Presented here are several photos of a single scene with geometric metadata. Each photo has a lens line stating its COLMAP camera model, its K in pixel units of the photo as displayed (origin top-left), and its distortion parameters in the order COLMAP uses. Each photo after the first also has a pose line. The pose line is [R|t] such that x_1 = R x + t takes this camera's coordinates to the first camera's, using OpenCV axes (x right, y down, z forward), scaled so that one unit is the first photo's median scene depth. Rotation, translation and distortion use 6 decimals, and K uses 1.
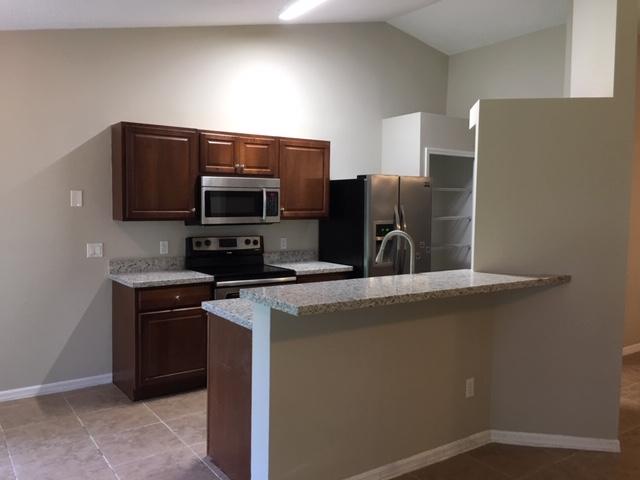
lens RADIAL K [[553.8, 0, 310.1], [0, 553.8, 228.4], [0, 0, 1]] dist [0.071709, -0.090477]
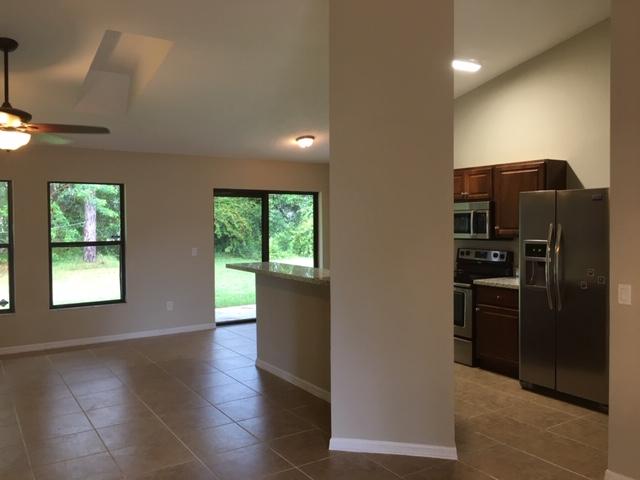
lens RADIAL K [[546.1, 0, 317.4], [0, 546.1, 238.9], [0, 0, 1]] dist [0.069083, -0.094155]
pose [[-0.016069, 0.024599, -0.999568, 1.142827], [-0.036904, 0.999002, 0.025179, -0.027776], [0.999190, 0.037292, -0.015145, 0.684323]]
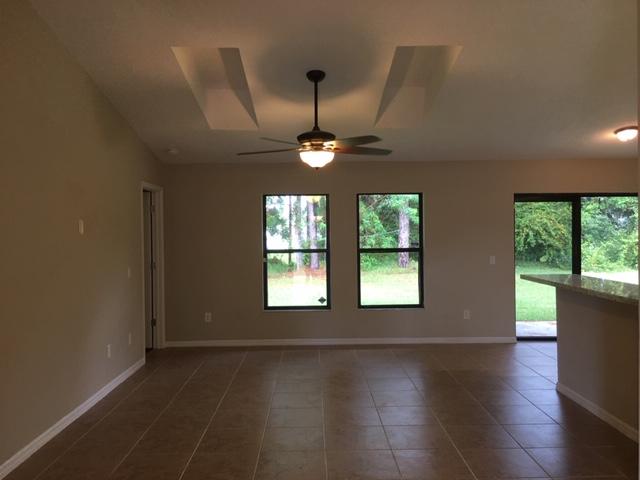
lens RADIAL K [[546.1, 0, 317.4], [0, 546.1, 238.9], [0, 0, 1]] dist [0.069083, -0.094155]
pose [[-0.545381, 0.008966, -0.838140, 1.108618], [-0.031003, 0.999043, 0.030861, -0.029088], [0.837615, 0.042816, -0.544581, 0.727213]]
